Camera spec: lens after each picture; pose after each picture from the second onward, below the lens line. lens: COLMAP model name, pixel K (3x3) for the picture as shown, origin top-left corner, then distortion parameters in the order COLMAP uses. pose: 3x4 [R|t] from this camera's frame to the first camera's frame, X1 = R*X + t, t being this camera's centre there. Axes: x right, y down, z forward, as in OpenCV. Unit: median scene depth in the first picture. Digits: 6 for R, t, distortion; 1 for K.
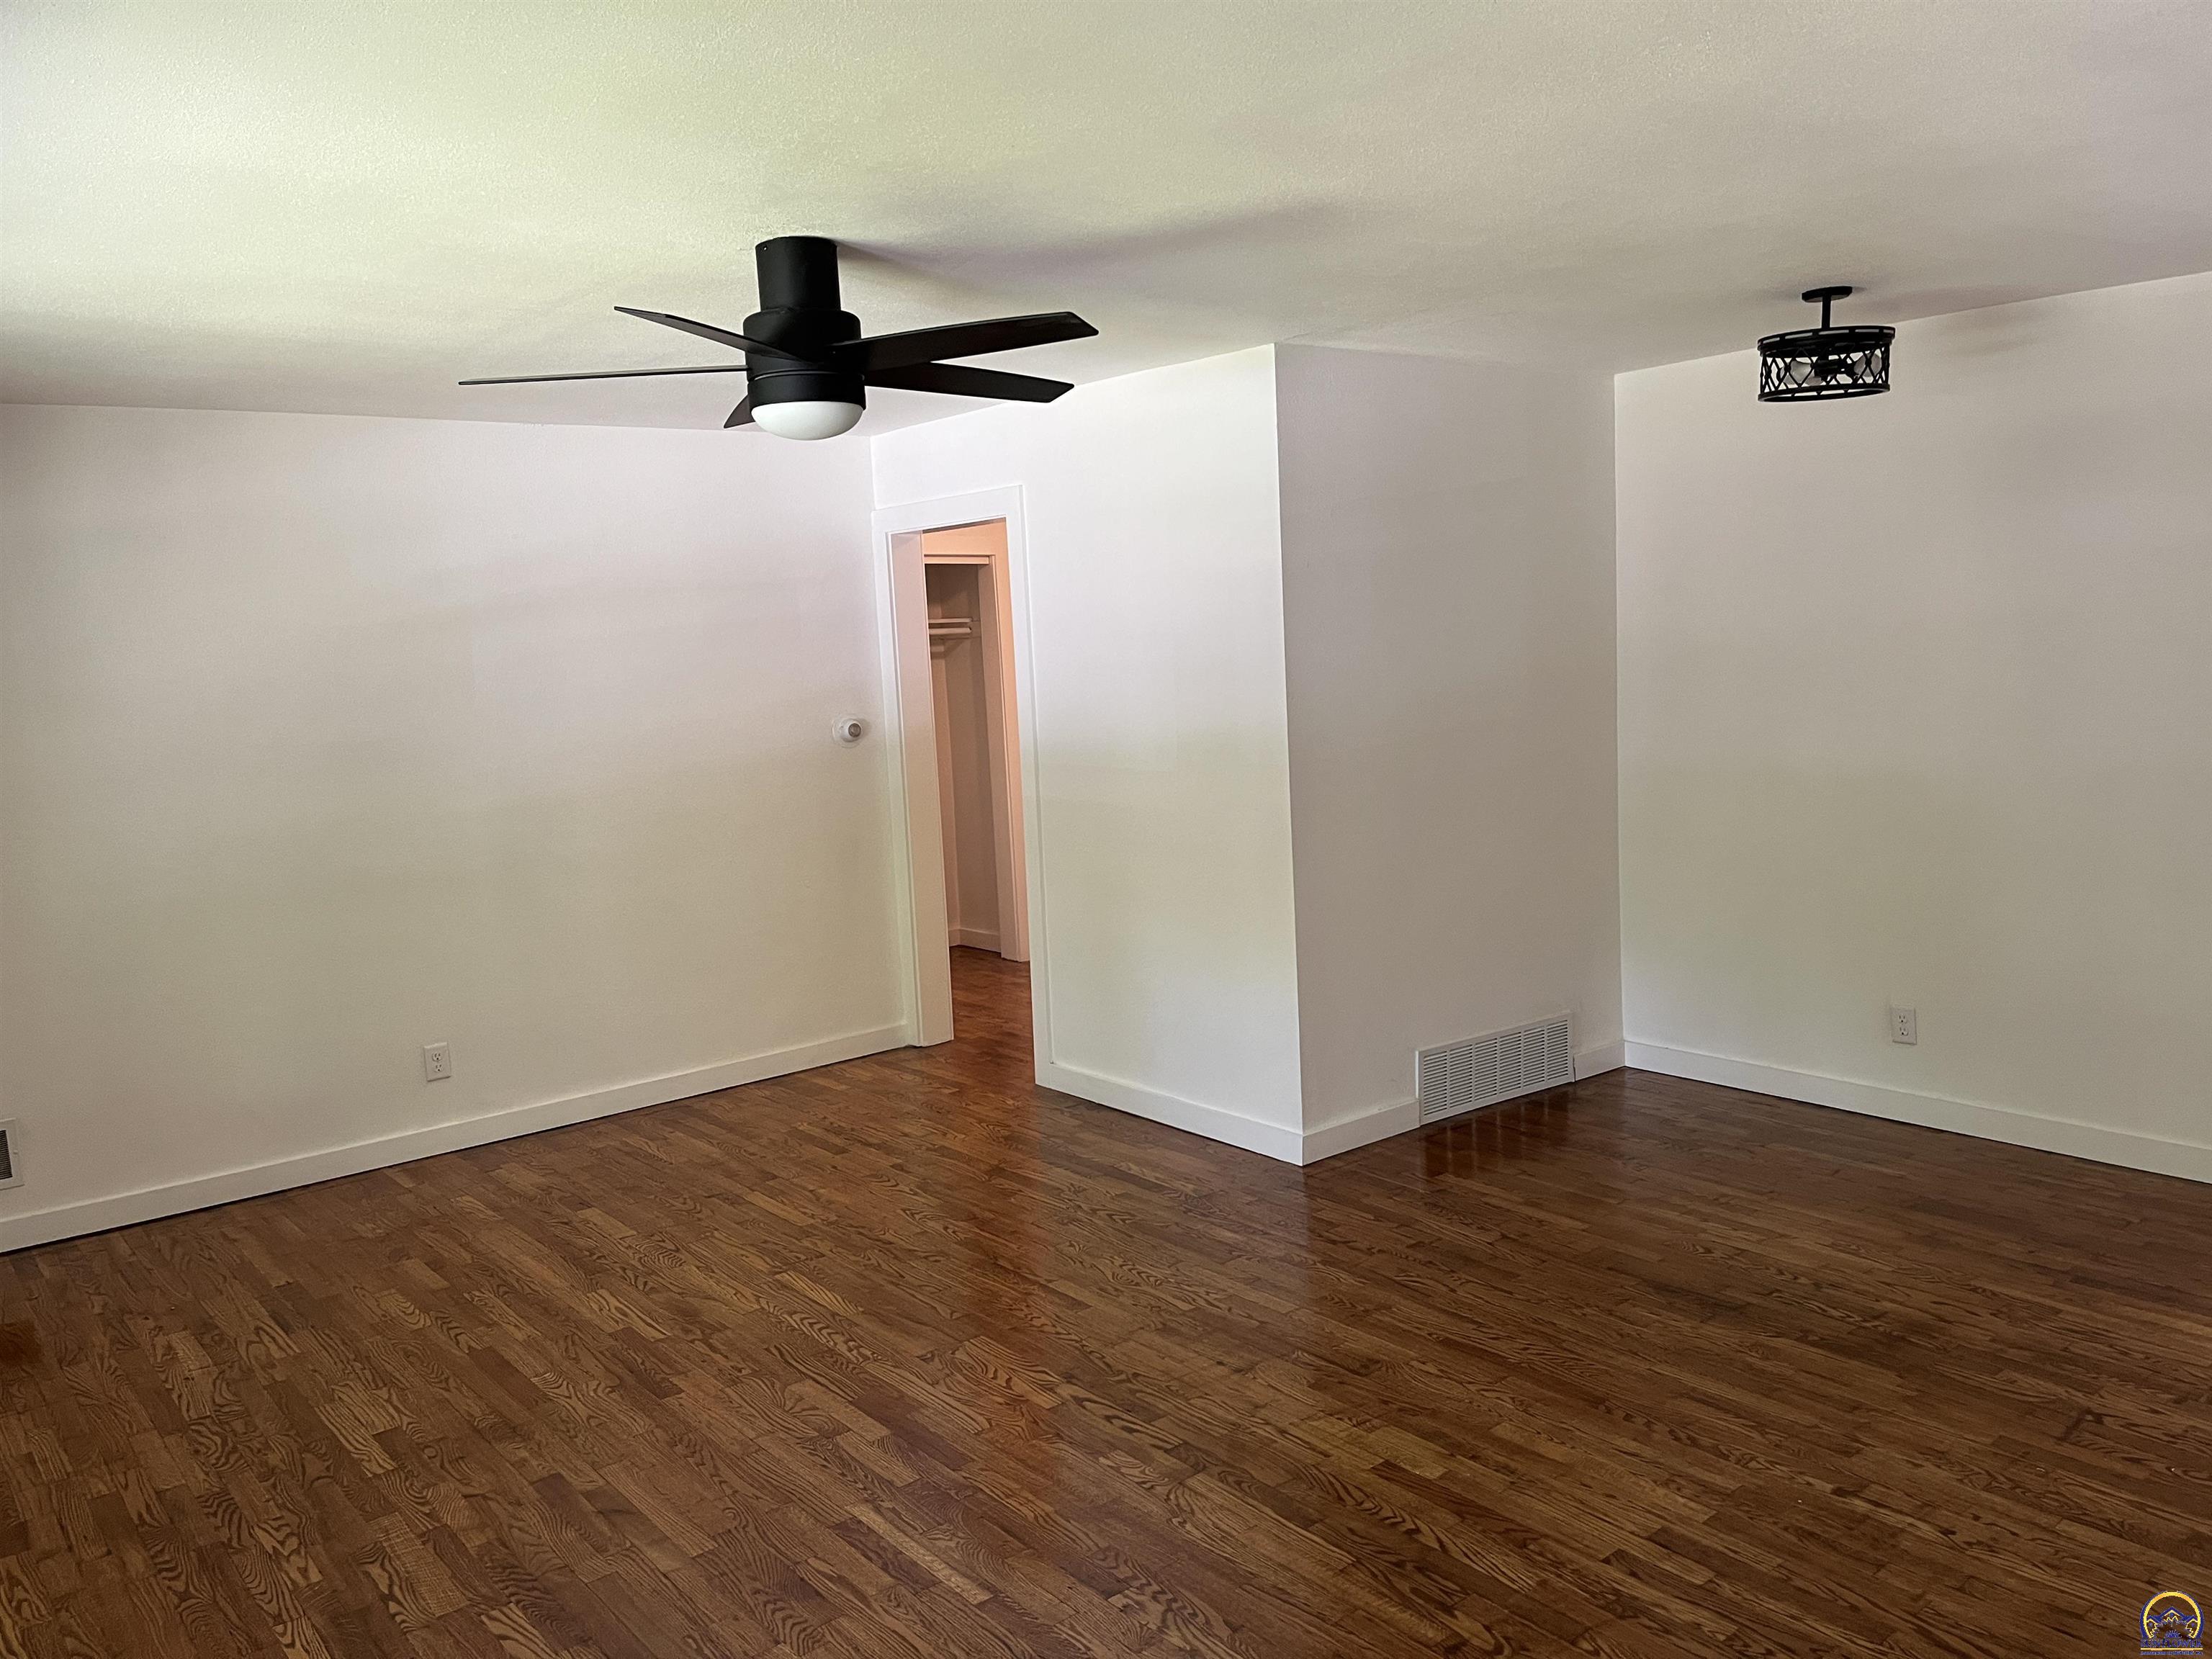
lens RADIAL K [[1657.5, 0, 1108.7], [0, 1657.5, 823.2], [0, 0, 1]] dist [0.020683, -0.076626]
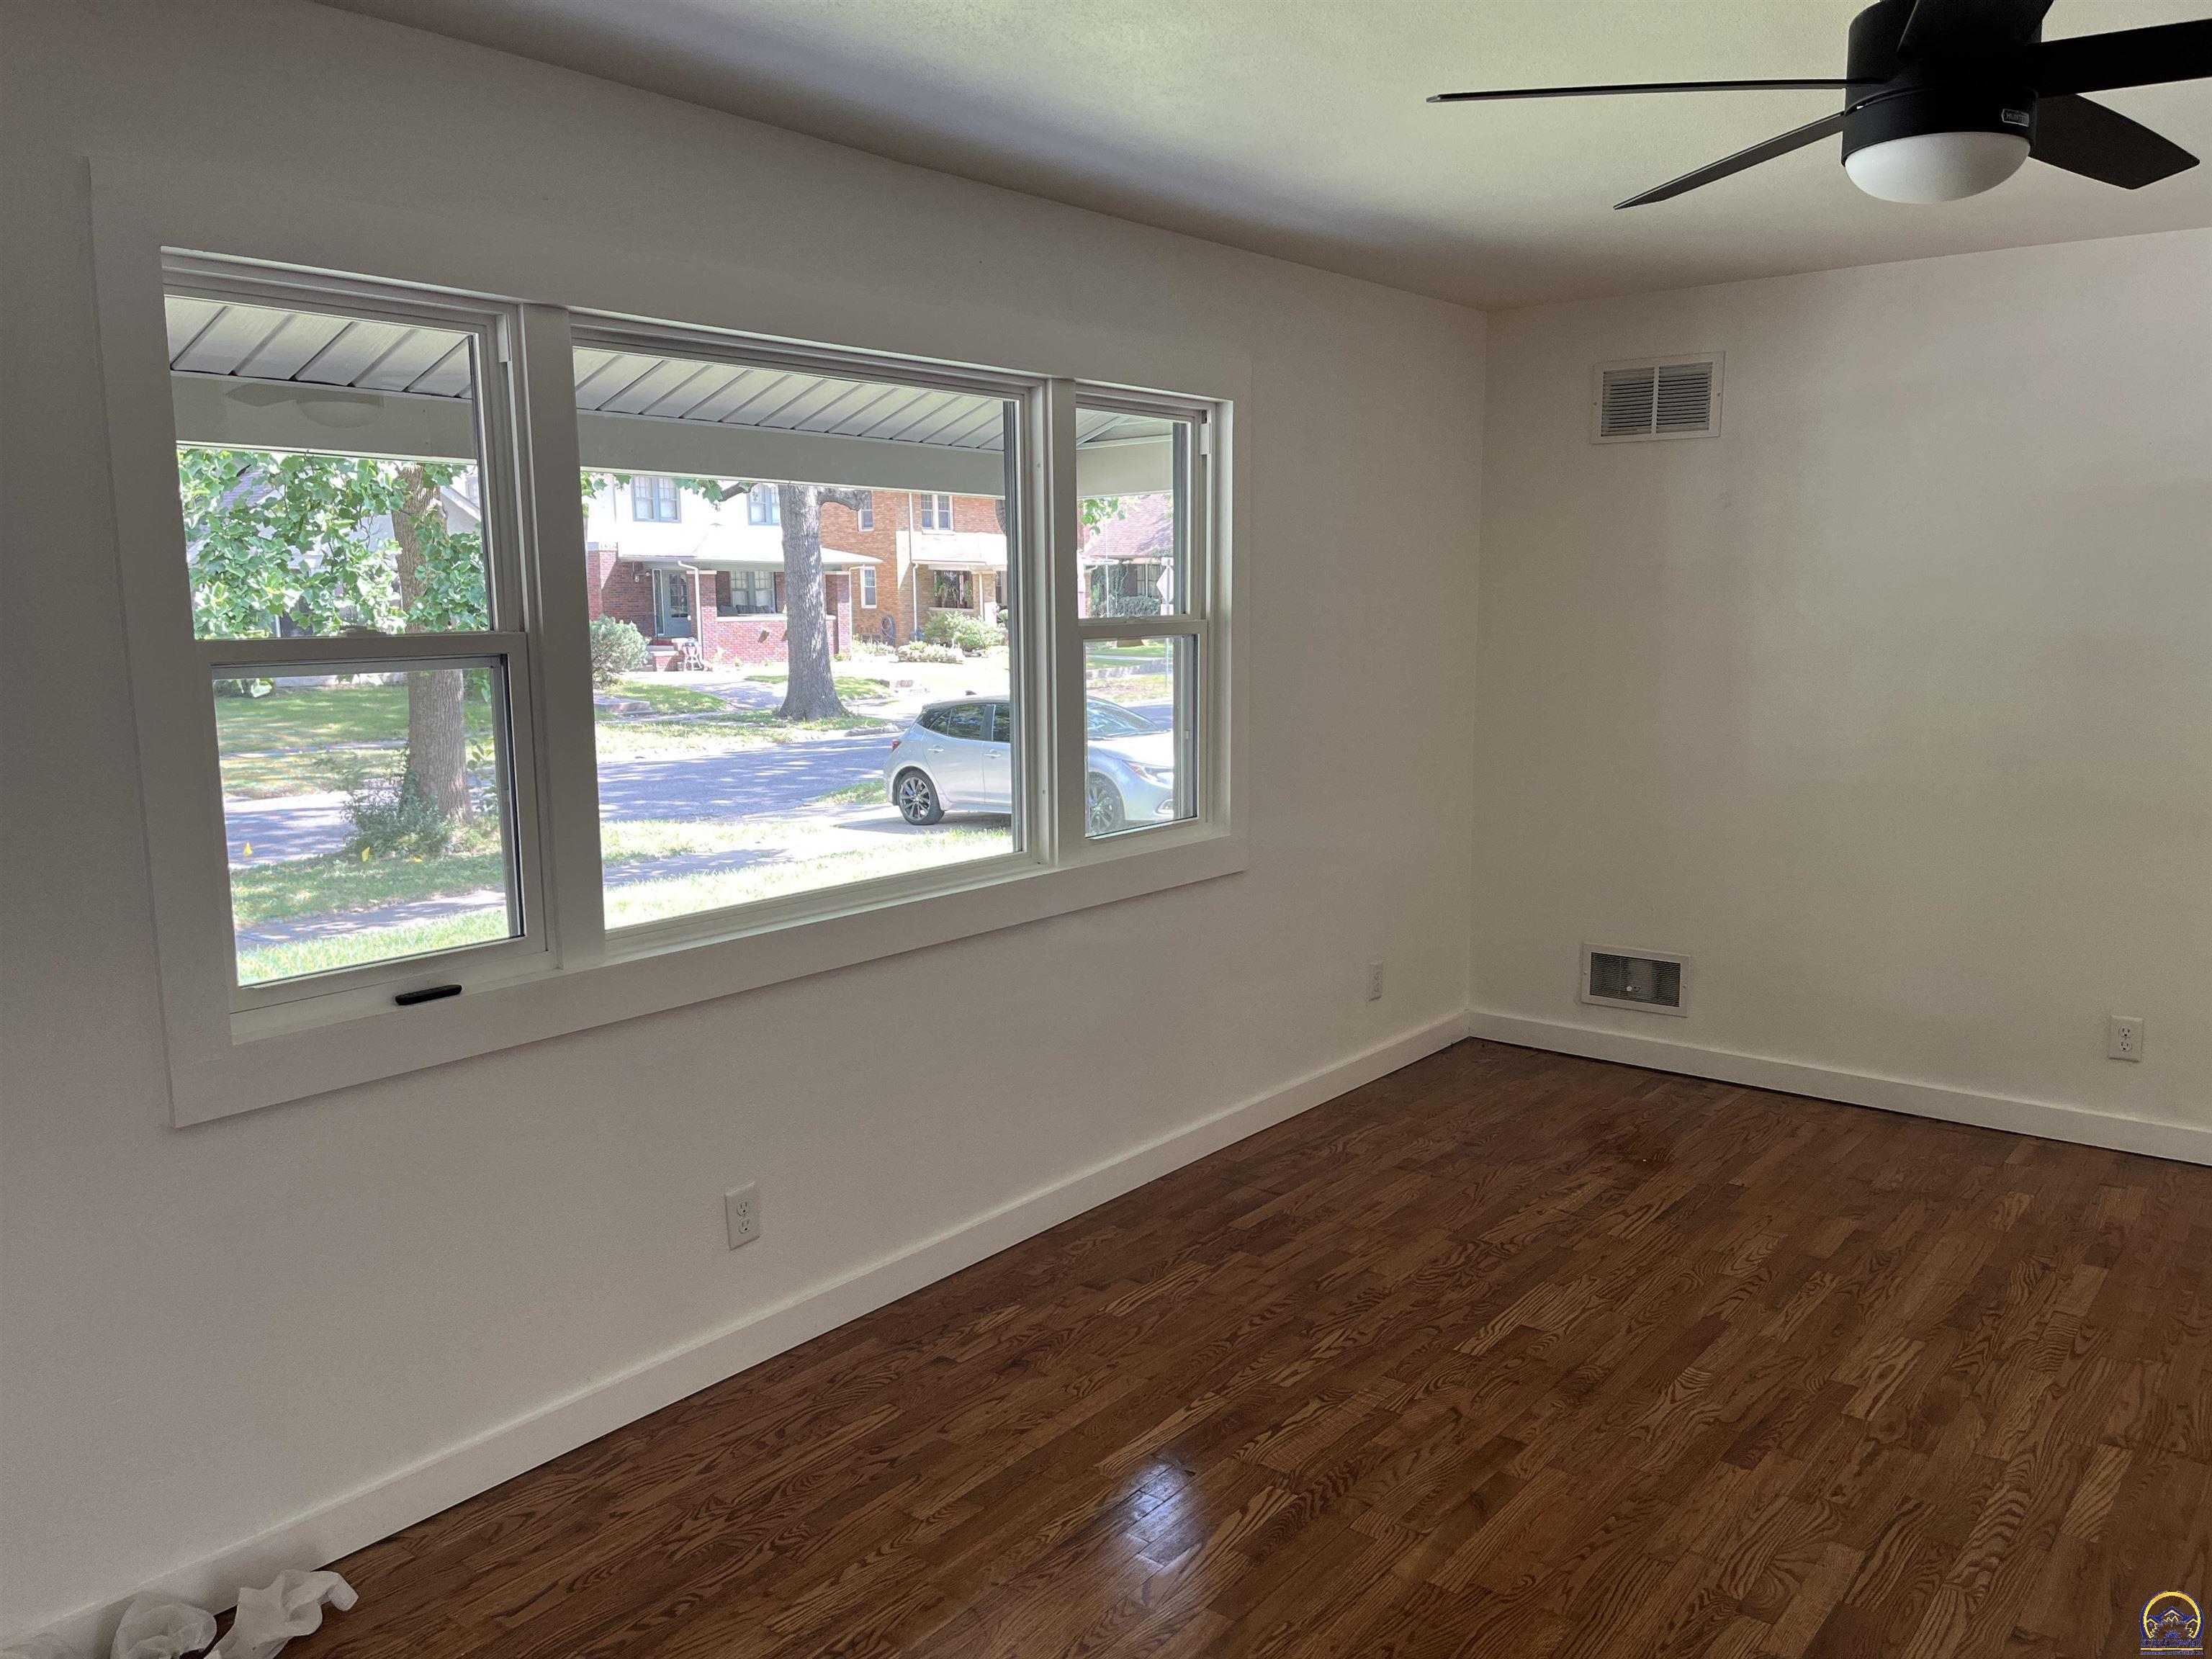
lens RADIAL K [[1657.5, 0, 1109.4], [0, 1657.5, 833.0], [0, 0, 1]] dist [0.020683, -0.076626]
pose [[0.195076, 0.190443, -0.962121, 0.342068], [-0.110849, 0.978963, 0.171302, -0.050776], [0.974504, 0.073234, 0.212083, 0.448684]]
